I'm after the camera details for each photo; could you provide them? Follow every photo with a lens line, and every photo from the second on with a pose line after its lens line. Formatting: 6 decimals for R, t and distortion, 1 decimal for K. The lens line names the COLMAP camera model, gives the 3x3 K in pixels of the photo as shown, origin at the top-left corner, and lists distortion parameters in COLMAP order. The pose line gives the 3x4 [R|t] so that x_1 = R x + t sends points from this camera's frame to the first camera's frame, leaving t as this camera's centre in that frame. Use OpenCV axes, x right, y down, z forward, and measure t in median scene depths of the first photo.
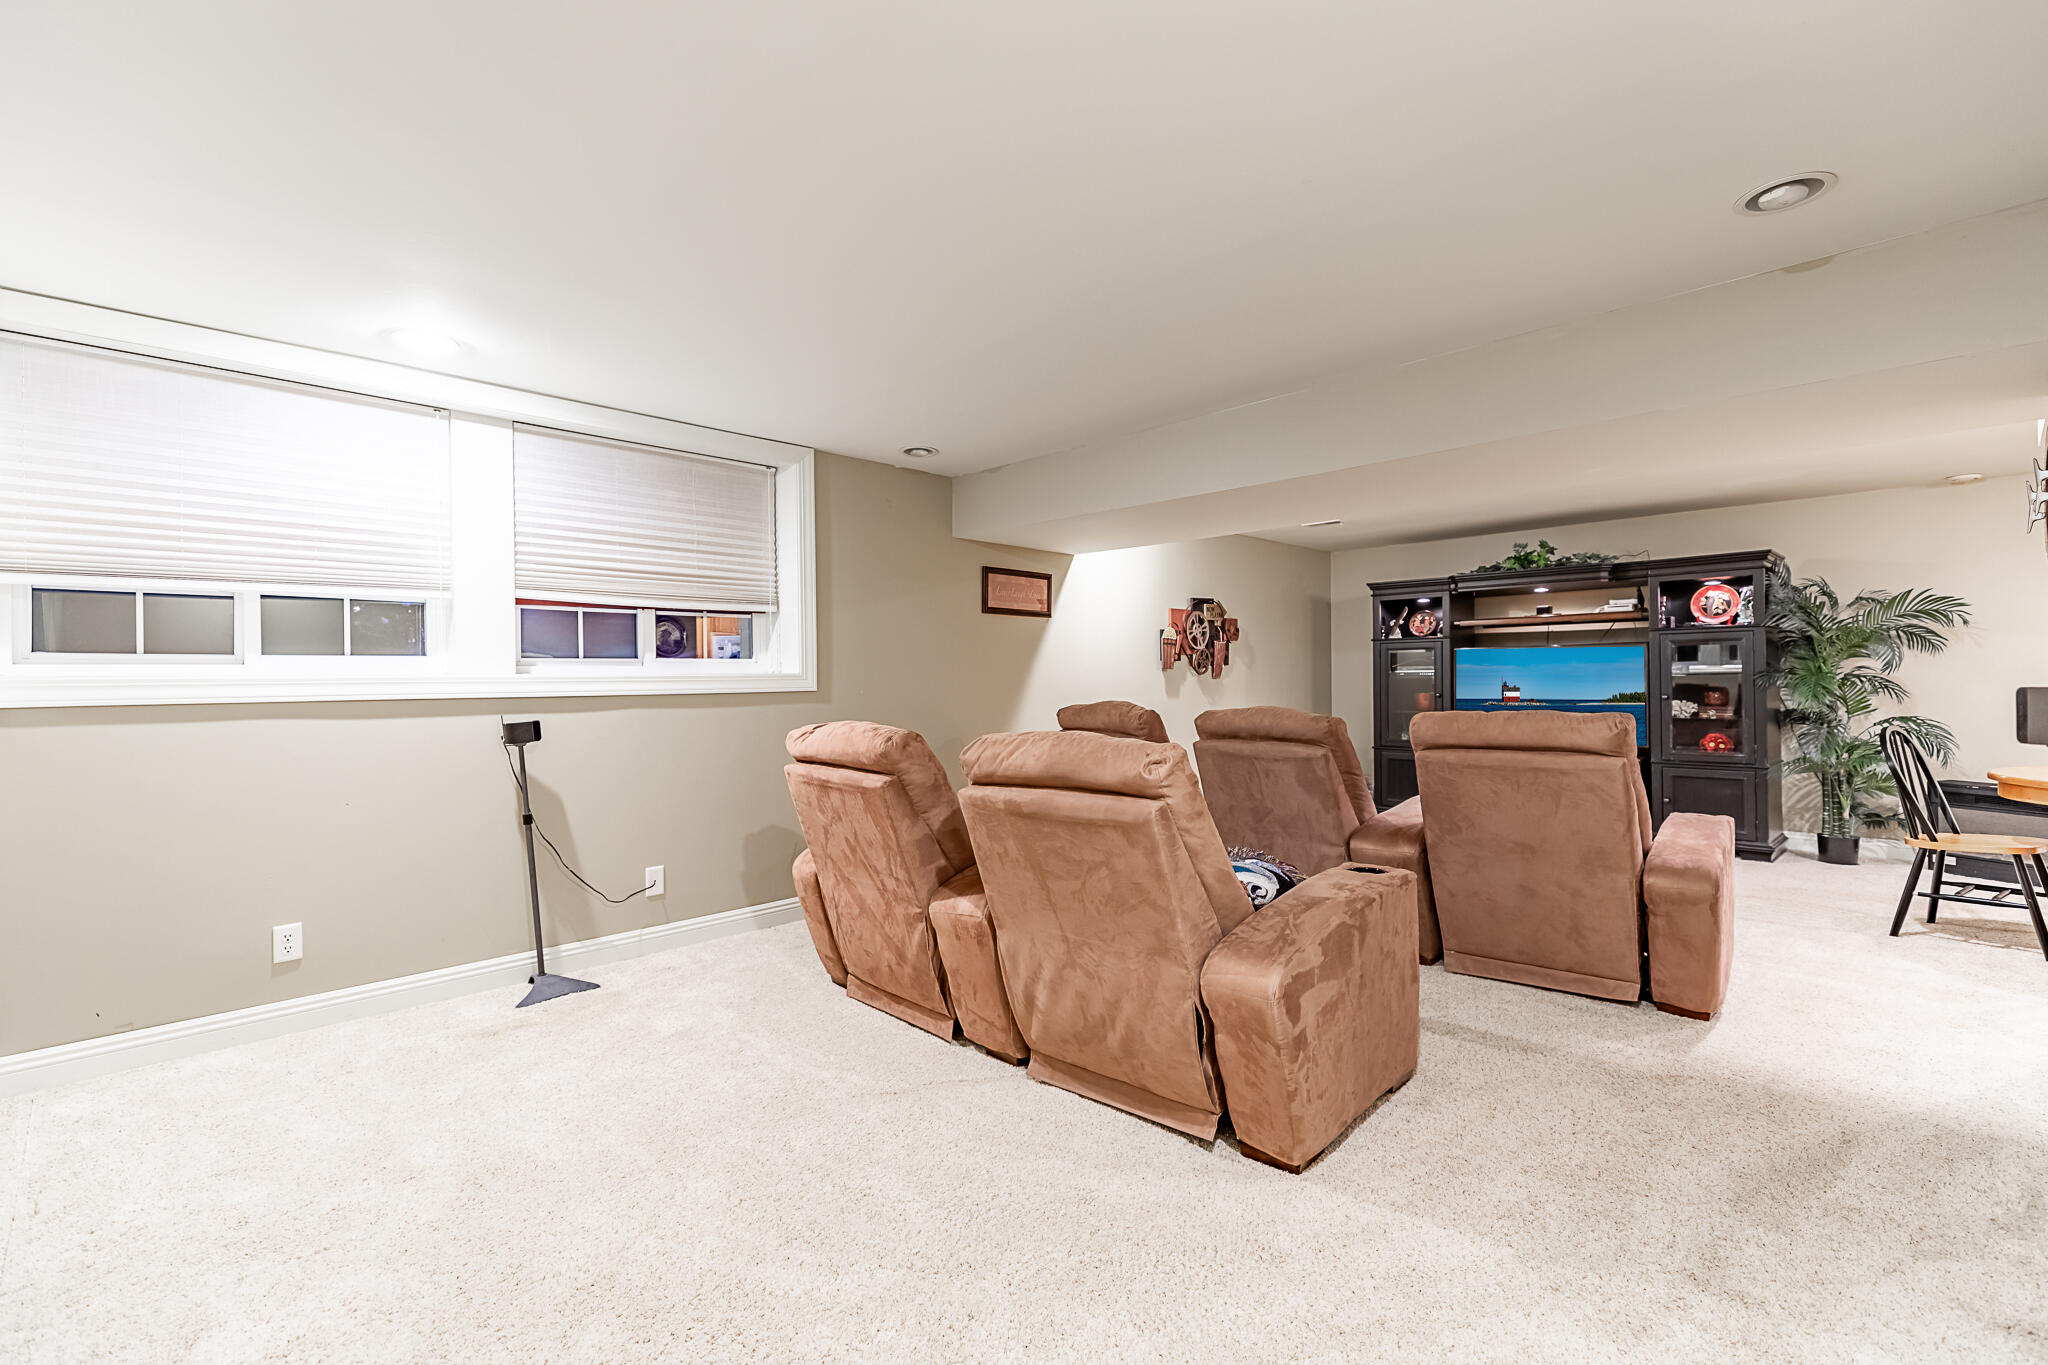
lens RADIAL K [[897.9, 0, 1020.2], [0, 897.9, 673.4], [0, 0, 1]] dist [0.011209, -0.000667]
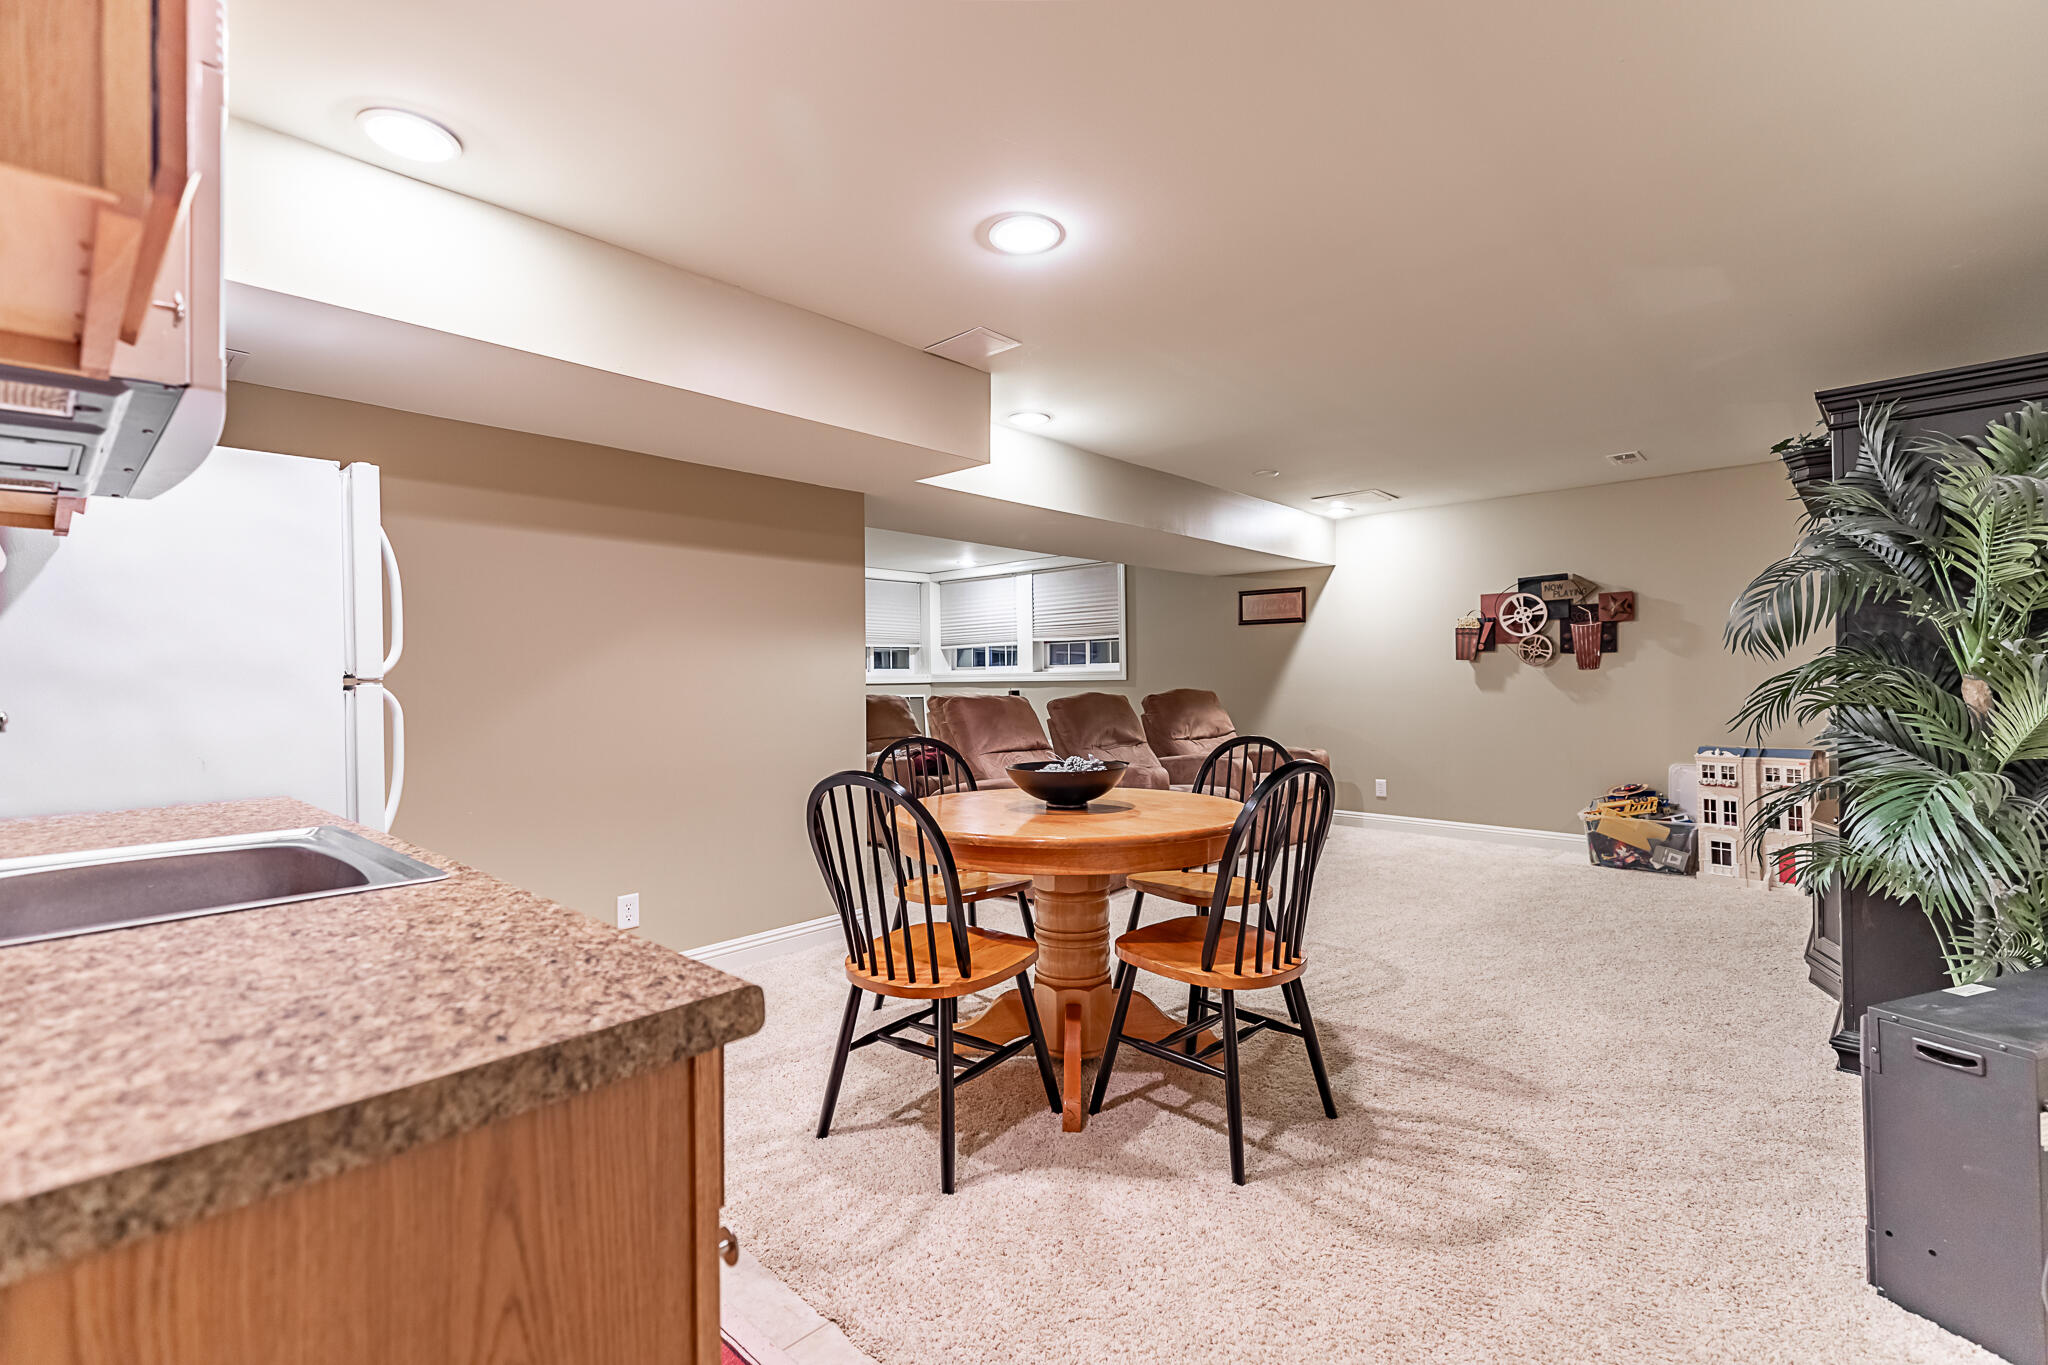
lens RADIAL K [[897.9, 0, 1020.2], [0, 897.9, 673.4], [0, 0, 1]] dist [0.011209, -0.000667]
pose [[0.033558, -0.001451, -0.999436, 1.336482], [0.011753, 0.999930, -0.001057, 0.004800], [0.999368, -0.011711, 0.033573, 0.611406]]
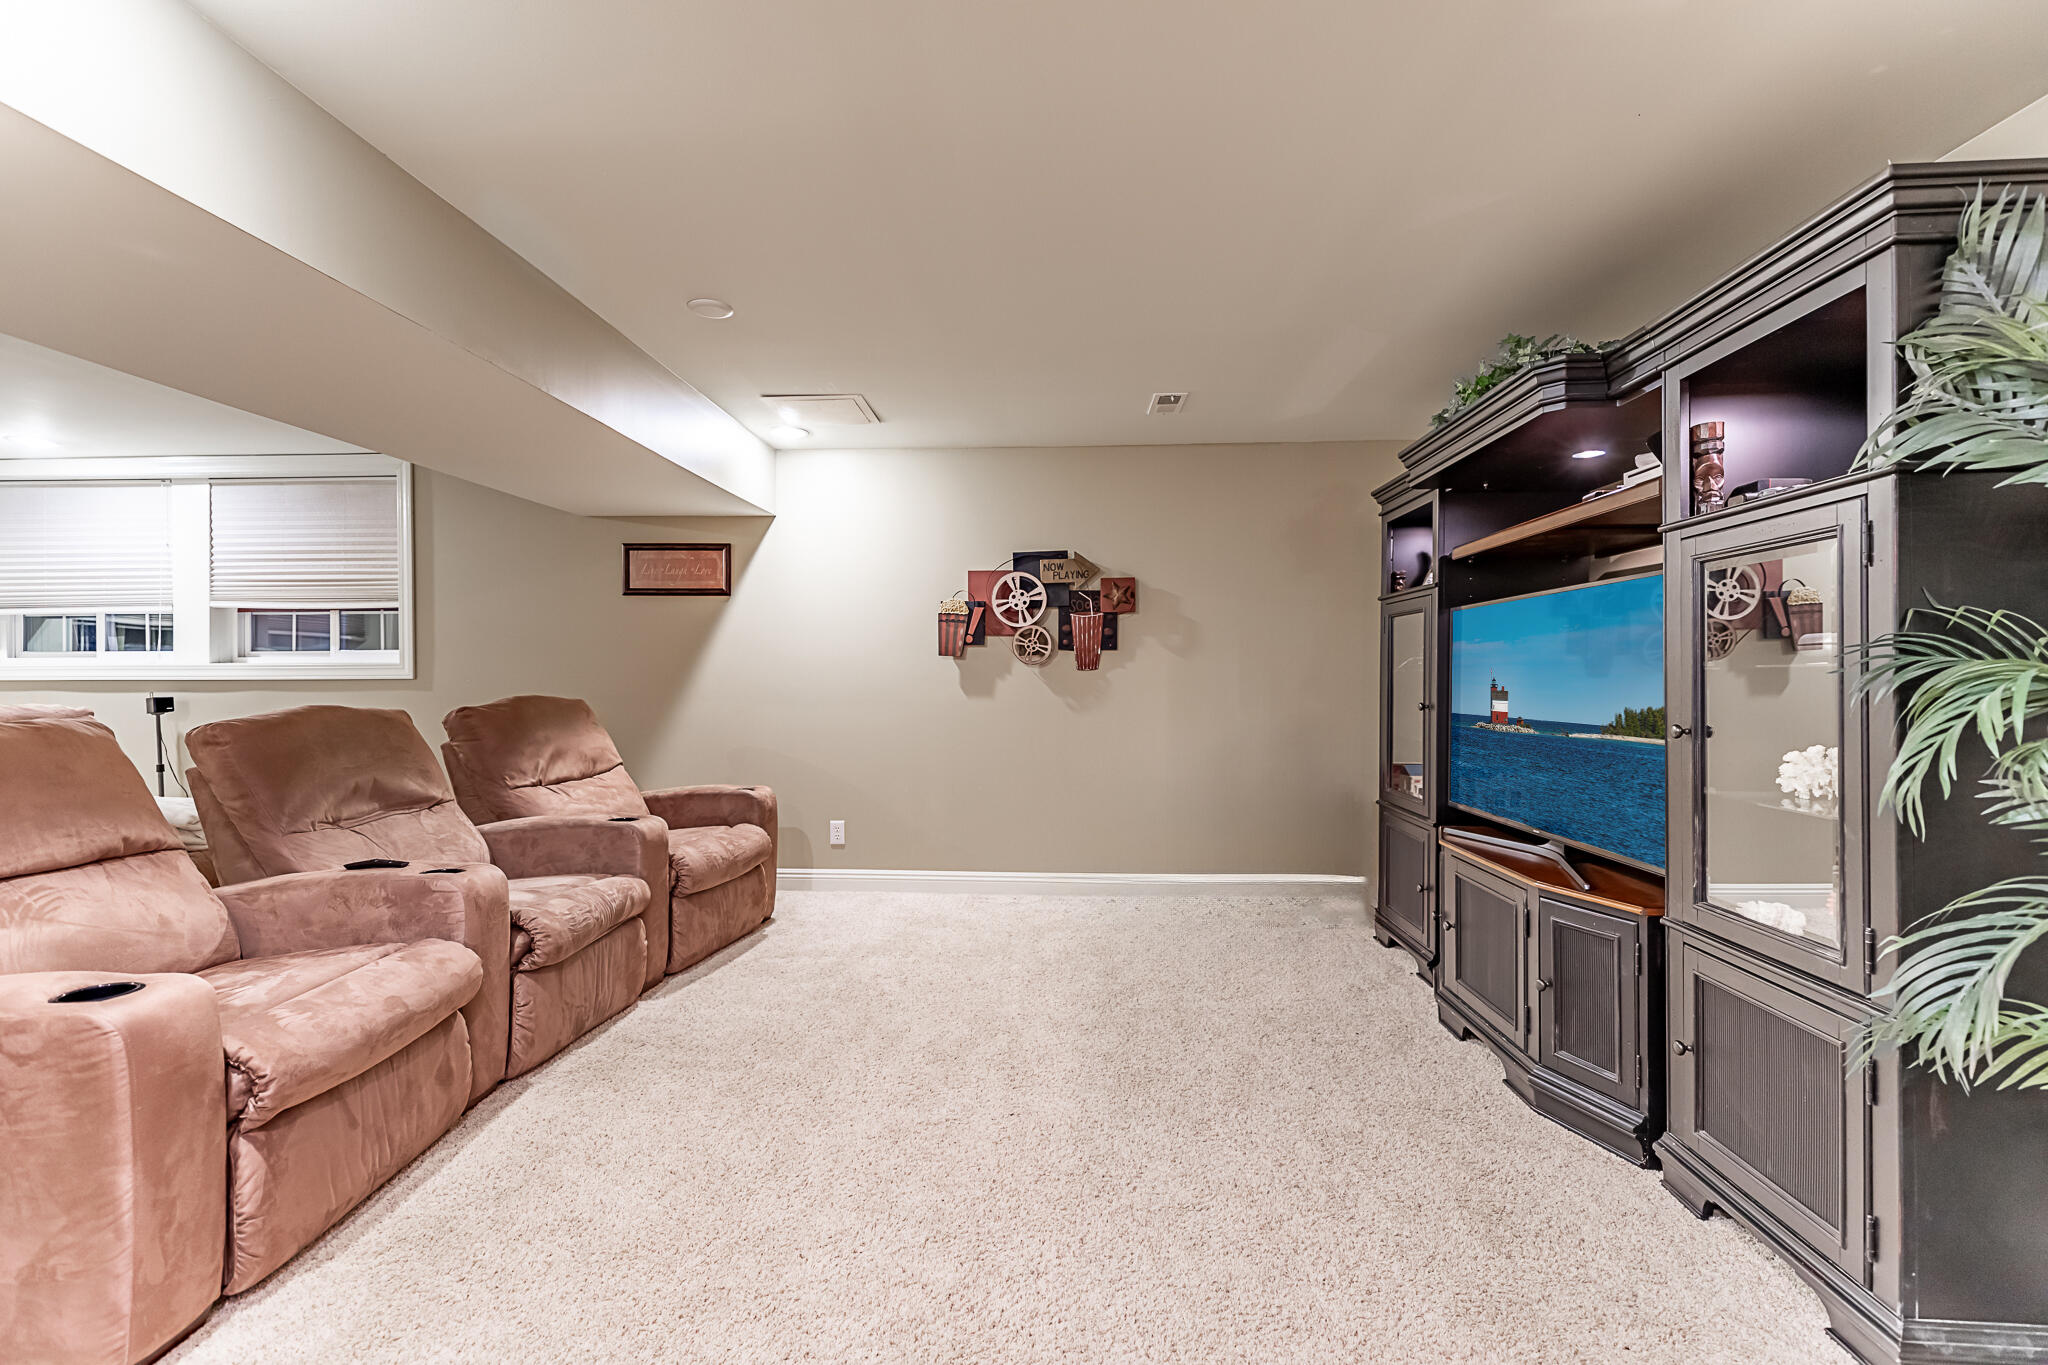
lens RADIAL K [[897.9, 0, 1020.2], [0, 897.9, 673.4], [0, 0, 1]] dist [0.011209, -0.000667]
pose [[0.670002, 0.004219, -0.742347, 0.892953], [-0.001392, 0.999989, 0.004427, 0.006087], [0.742358, -0.001933, 0.670001, 0.688465]]
